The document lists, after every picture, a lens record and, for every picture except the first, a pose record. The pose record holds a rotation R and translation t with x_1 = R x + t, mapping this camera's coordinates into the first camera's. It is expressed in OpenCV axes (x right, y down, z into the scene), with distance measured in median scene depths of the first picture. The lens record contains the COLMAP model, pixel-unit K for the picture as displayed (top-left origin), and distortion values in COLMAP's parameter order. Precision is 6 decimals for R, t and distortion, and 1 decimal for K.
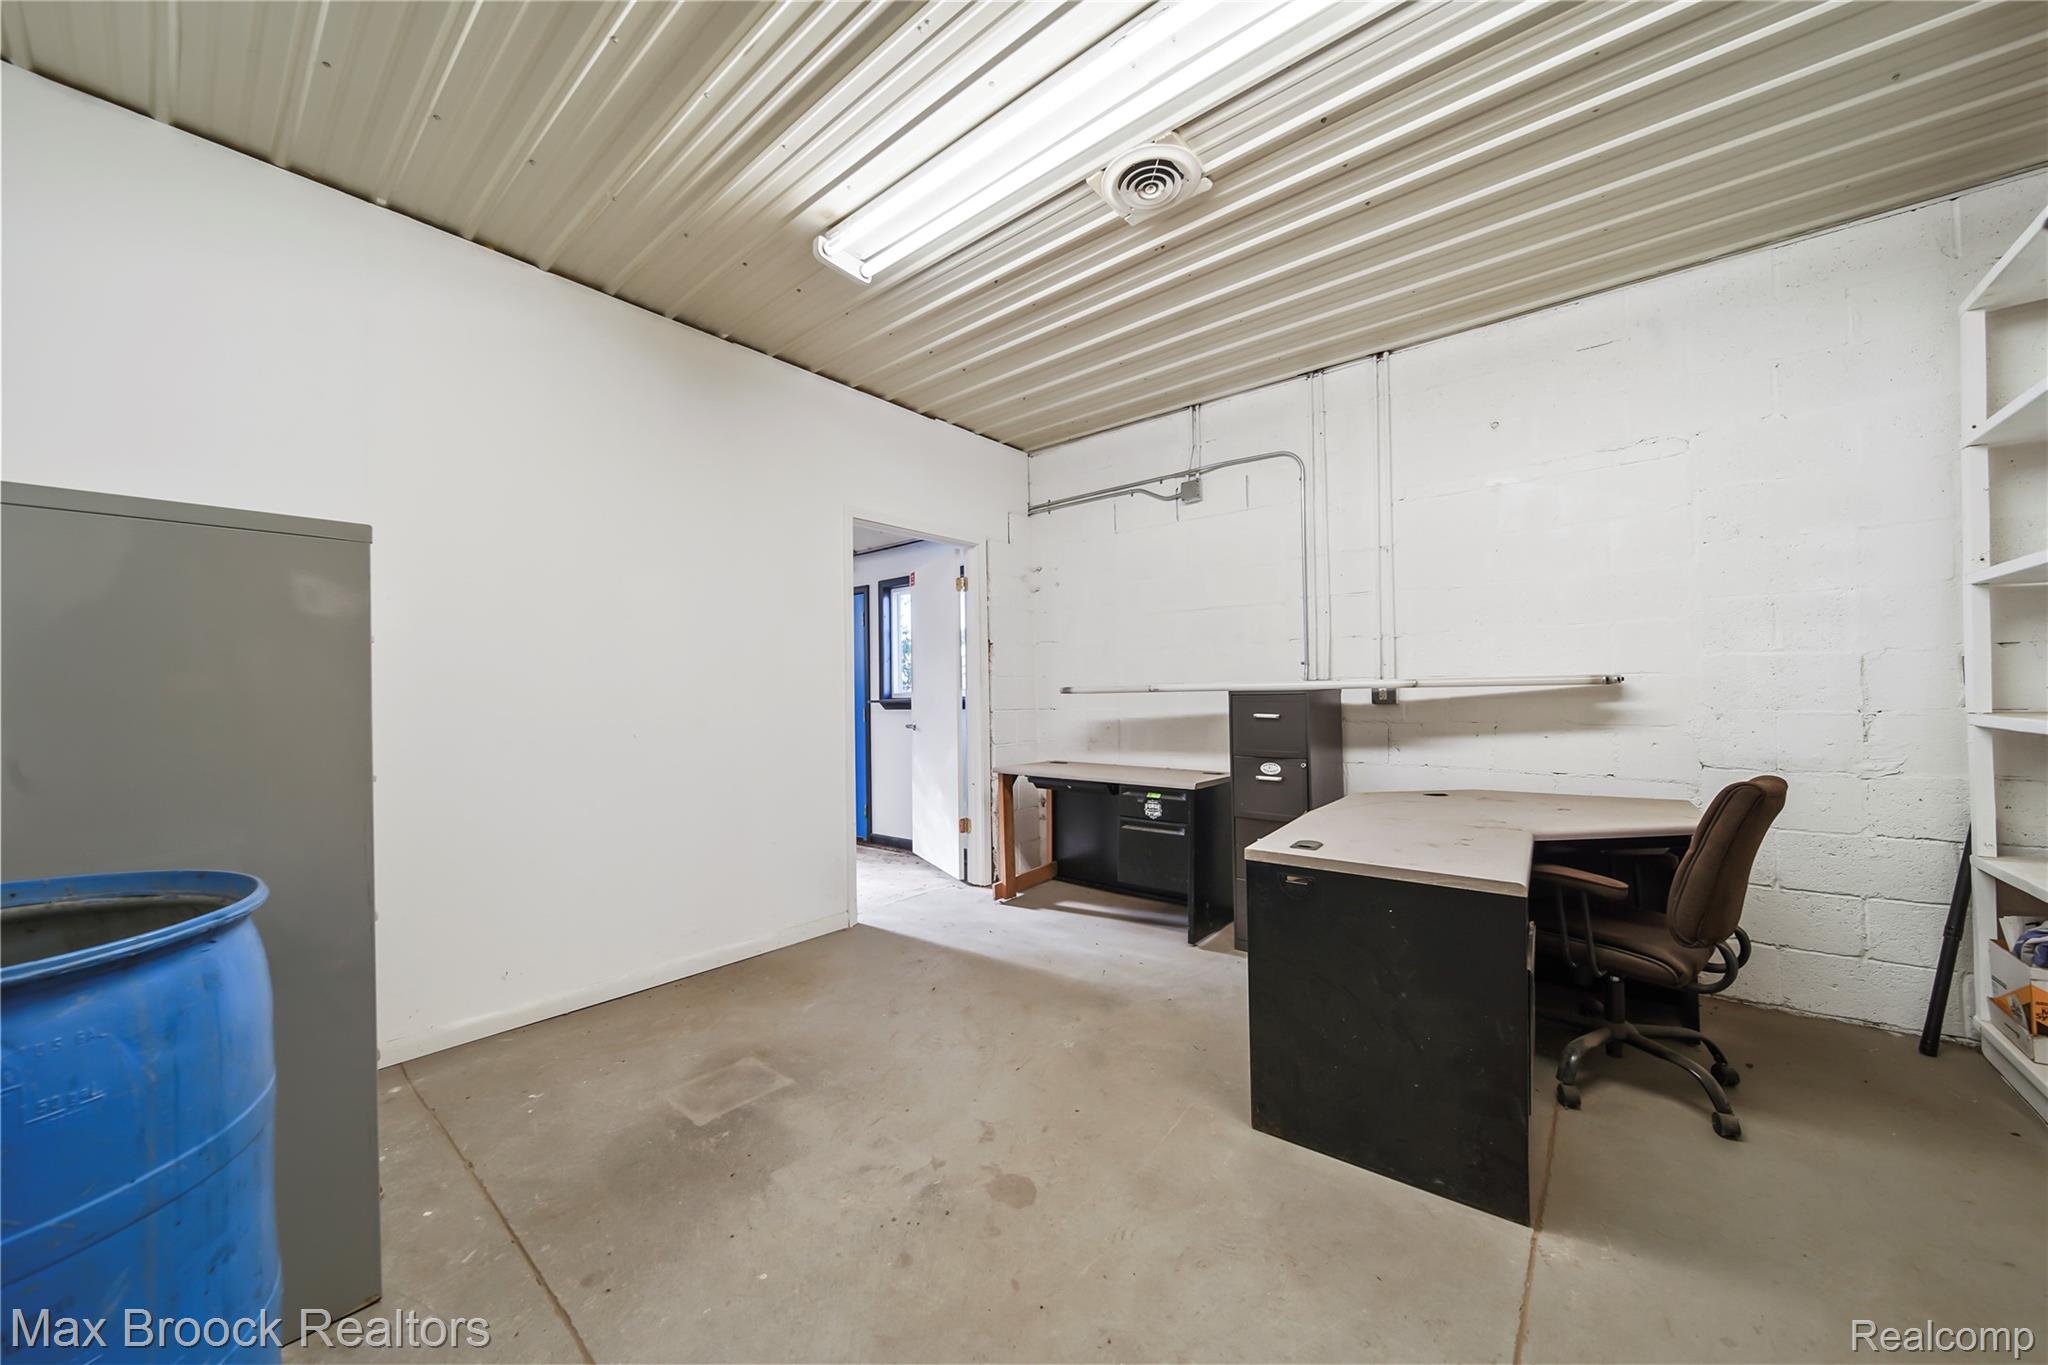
lens RADIAL K [[729.3, 0, 1014.5], [0, 729.3, 689.3], [0, 0, 1]] dist [-0.002856, -0.000146]
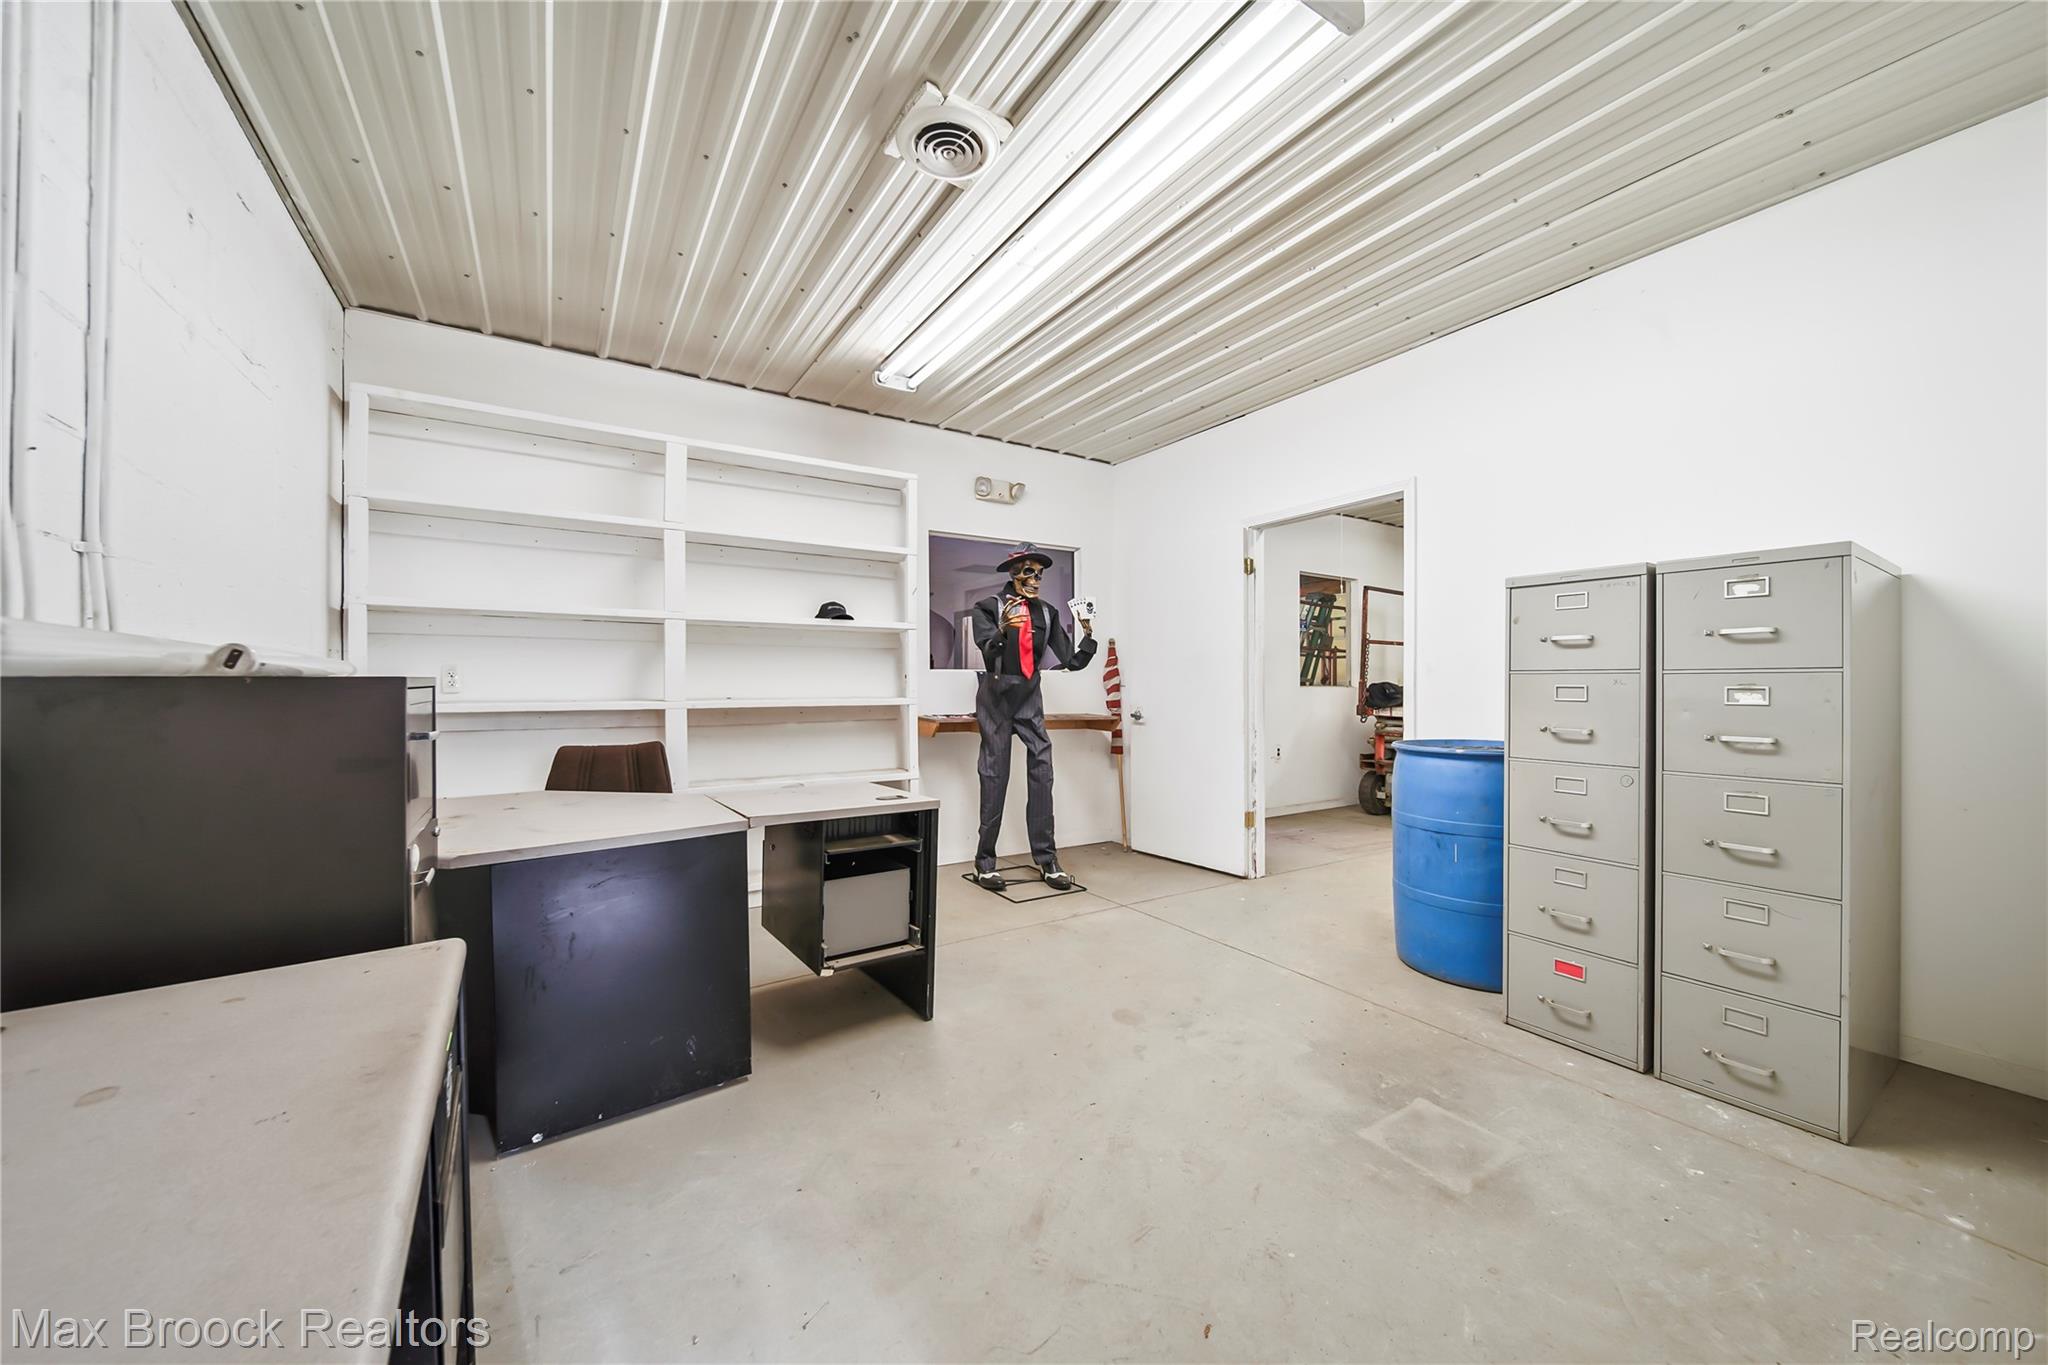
lens RADIAL K [[729.3, 0, 1015.6], [0, 729.3, 677.5], [0, 0, 1]] dist [-0.002856, -0.000146]
pose [[-0.955164, 0.014241, 0.295735, -0.195763], [0.010589, 0.999847, -0.013945, 0.016906], [-0.295888, -0.010188, -0.955168, 2.101930]]
